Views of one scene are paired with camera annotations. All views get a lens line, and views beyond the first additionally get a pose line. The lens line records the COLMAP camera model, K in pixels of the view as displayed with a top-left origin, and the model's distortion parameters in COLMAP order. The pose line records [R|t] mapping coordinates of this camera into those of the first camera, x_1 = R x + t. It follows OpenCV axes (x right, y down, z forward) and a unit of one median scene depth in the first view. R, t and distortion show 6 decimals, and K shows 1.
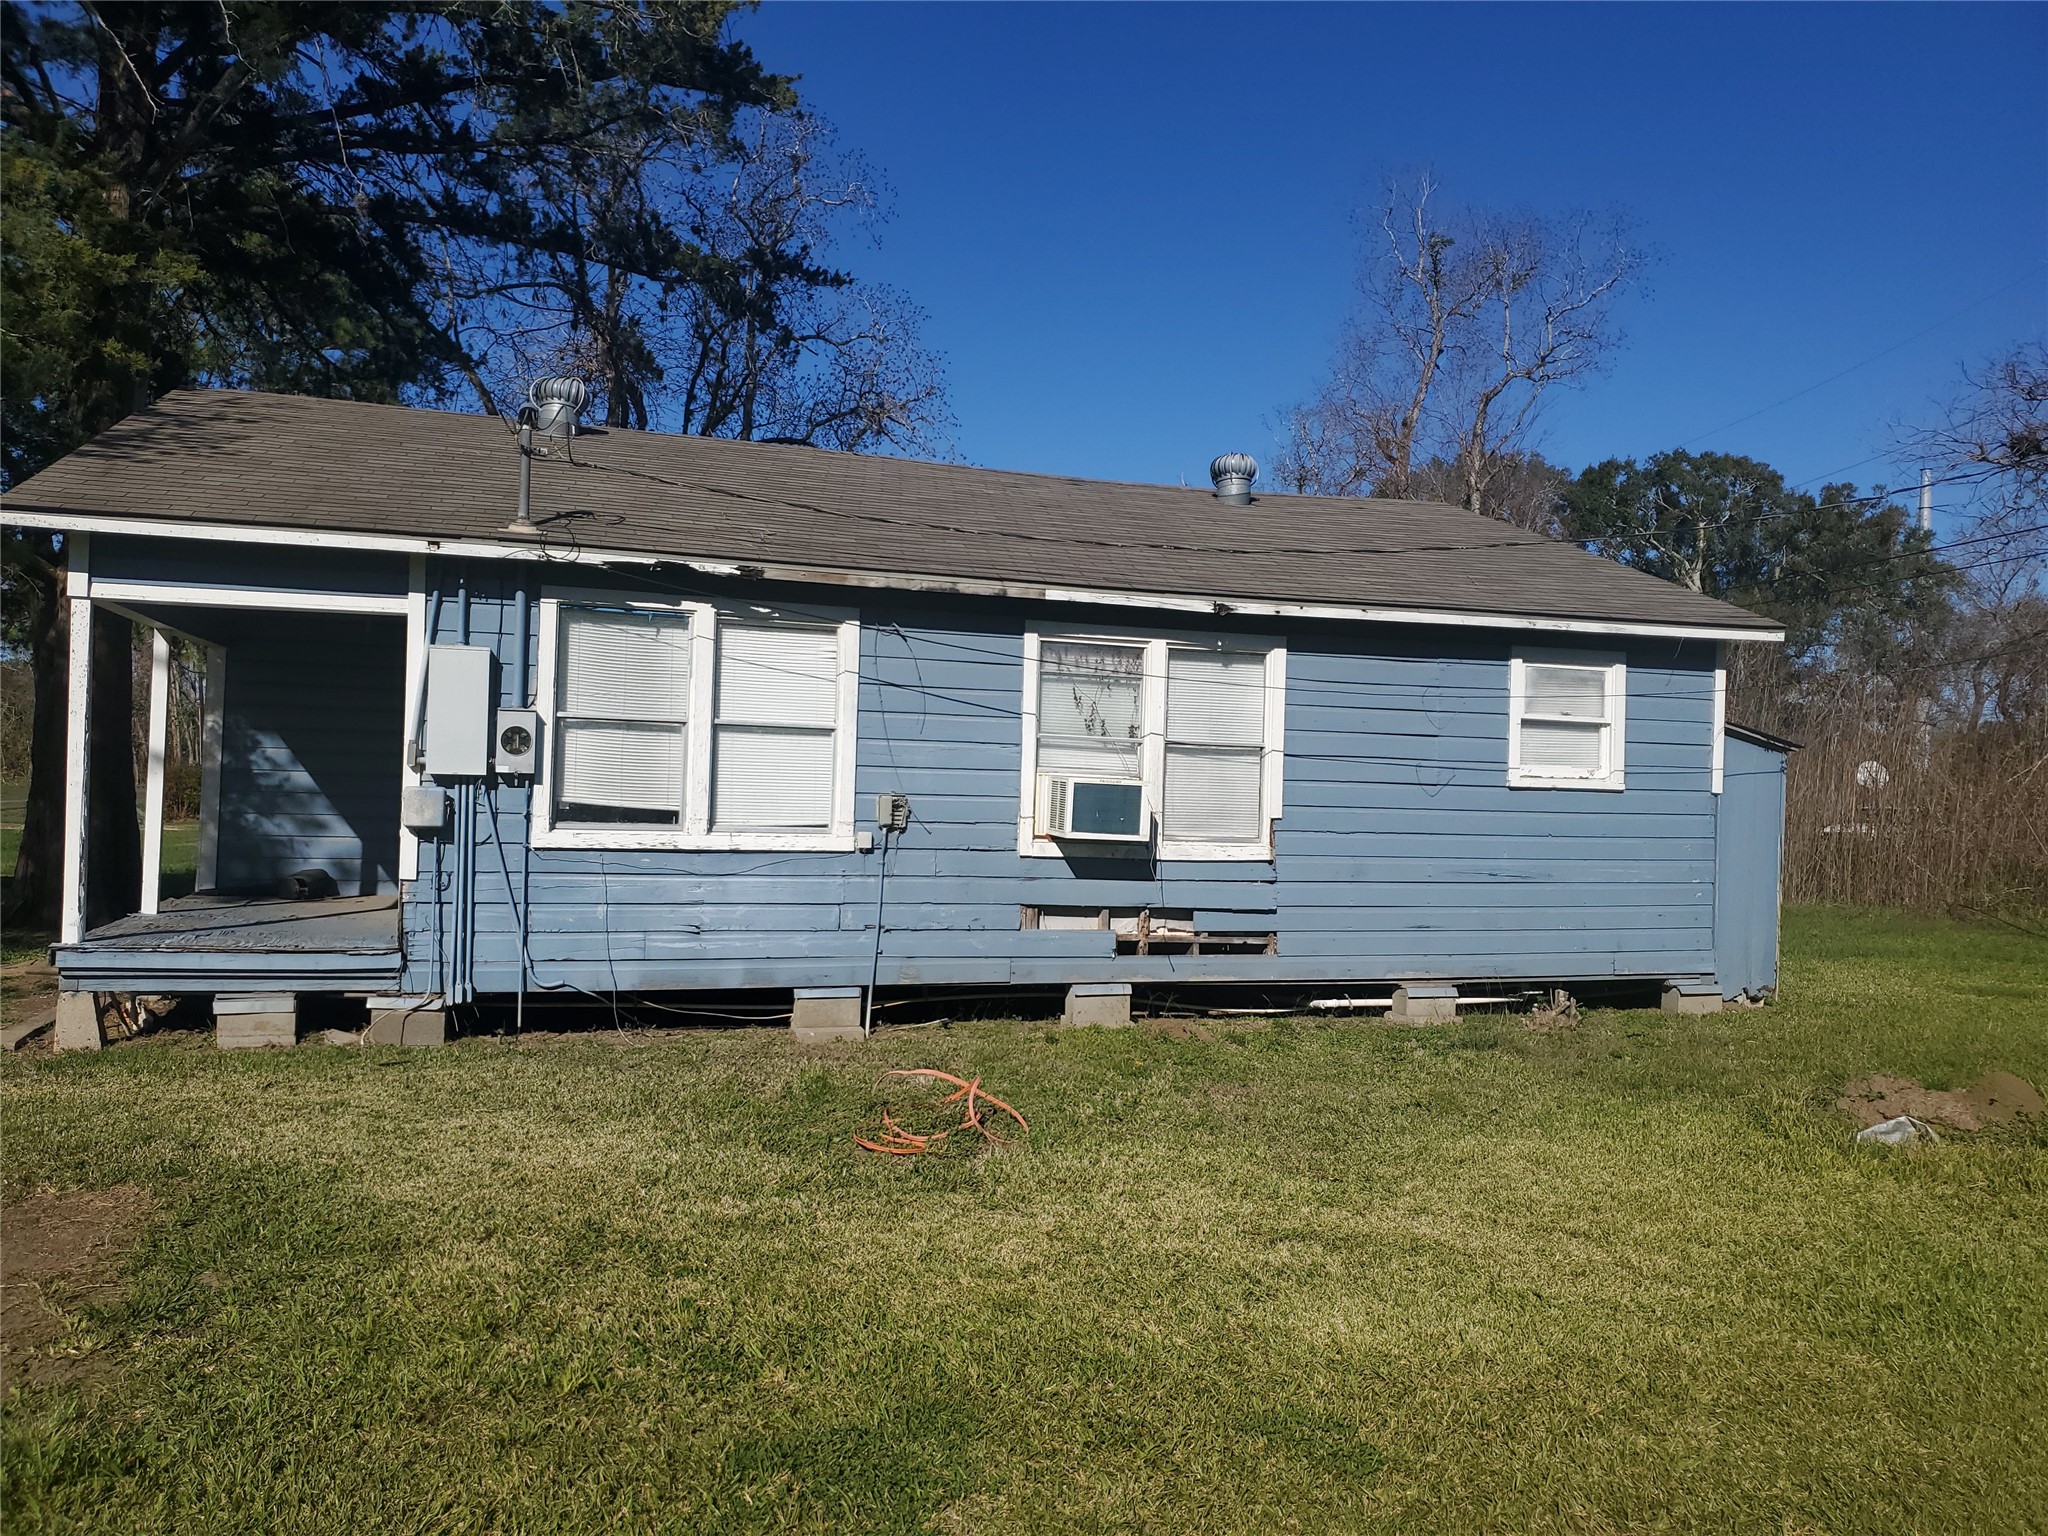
lens RADIAL K [[1511.9, 0, 1024.0], [0, 1511.9, 738.5], [0, 0, 1]] dist [0.101150, -0.002953]
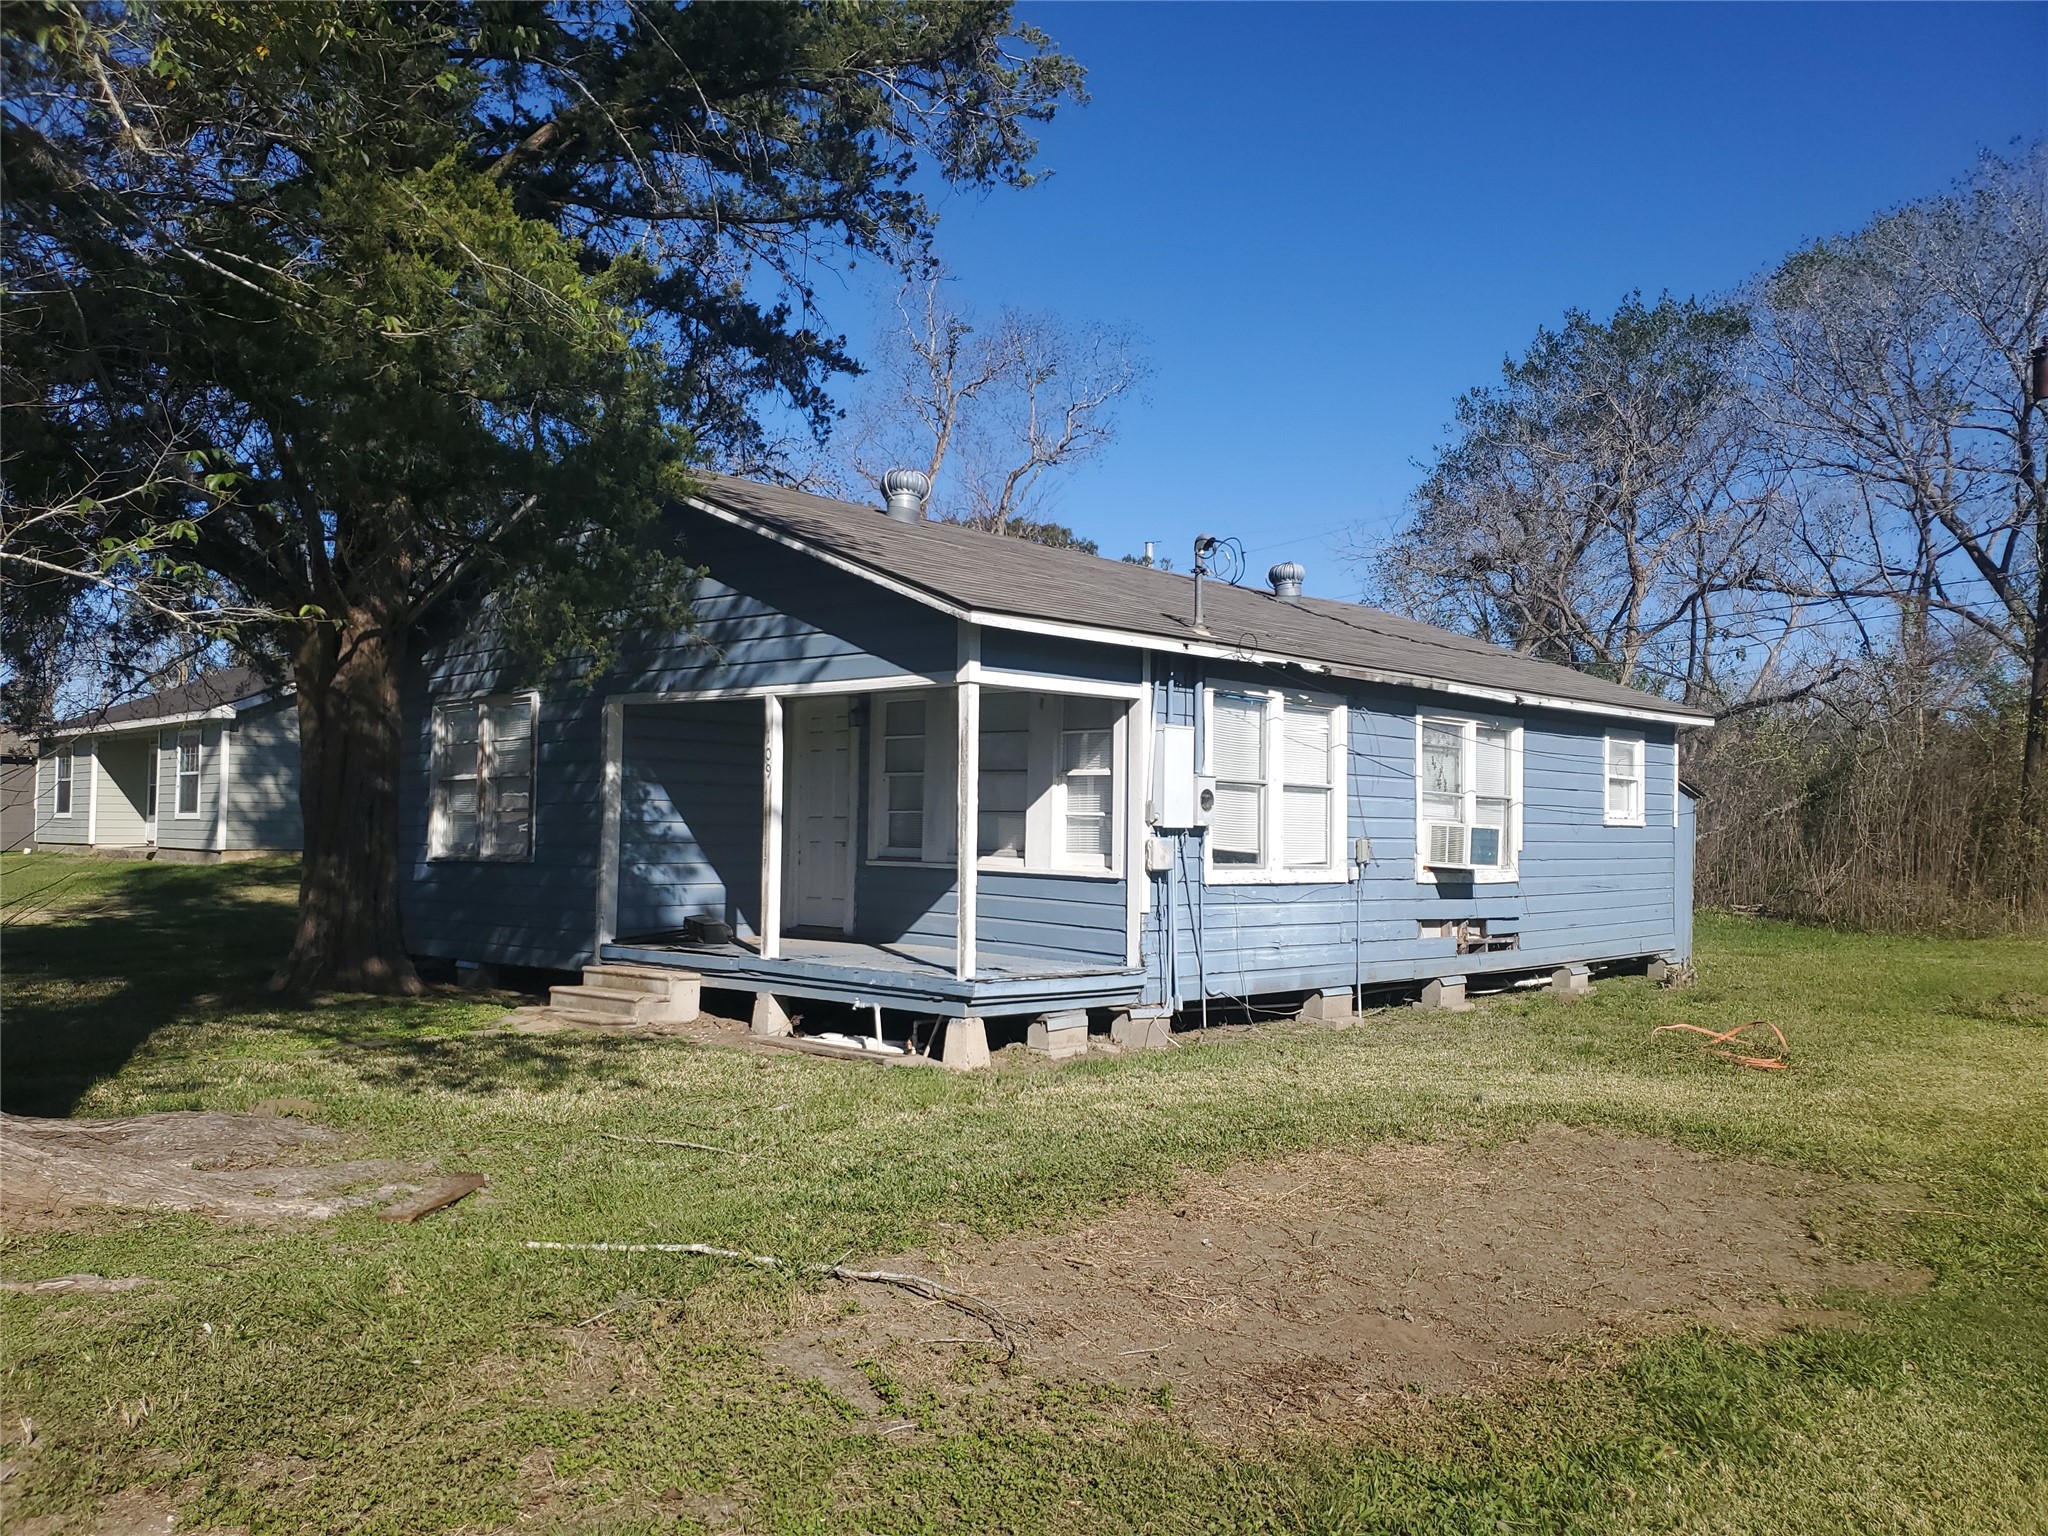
lens RADIAL K [[1638.3, 0, 1024.0], [0, 1638.3, 768.0], [0, 0, 1]] dist [0.093523, -0.139333]
pose [[0.876997, 0.005864, 0.480460, -0.988260], [-0.009188, 0.999947, 0.004566, -0.026540], [-0.480408, -0.008419, 0.877005, -0.103820]]
